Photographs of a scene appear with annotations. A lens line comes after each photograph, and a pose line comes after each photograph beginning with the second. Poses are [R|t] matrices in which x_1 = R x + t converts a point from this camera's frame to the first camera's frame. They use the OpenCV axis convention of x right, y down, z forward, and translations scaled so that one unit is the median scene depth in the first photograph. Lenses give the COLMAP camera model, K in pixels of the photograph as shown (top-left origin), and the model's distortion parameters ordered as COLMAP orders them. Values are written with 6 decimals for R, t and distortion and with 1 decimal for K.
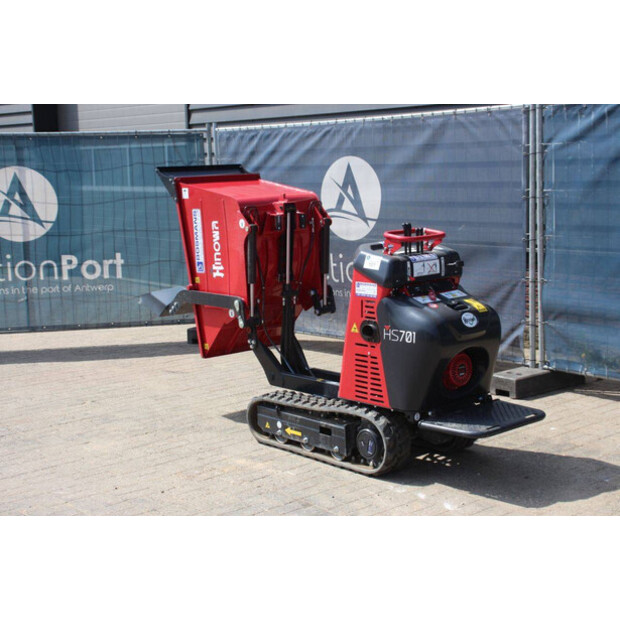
lens RADIAL K [[995.0, 0, 327.7], [0, 995.0, 308.3], [0, 0, 1]] dist [0.124428, 0.000000]
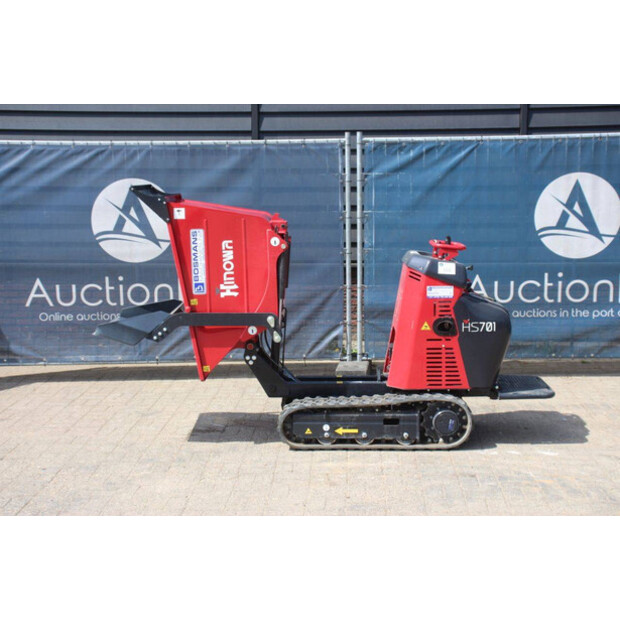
lens RADIAL K [[972.0, 0, 315.3], [0, 972.0, 309.0], [0, 0, 1]] dist [0.144075, 0.000000]
pose [[0.681110, -0.072820, 0.728551, -0.756362], [0.093044, 0.995583, 0.012525, -0.022655], [-0.726245, 0.059257, 0.684877, 0.265718]]
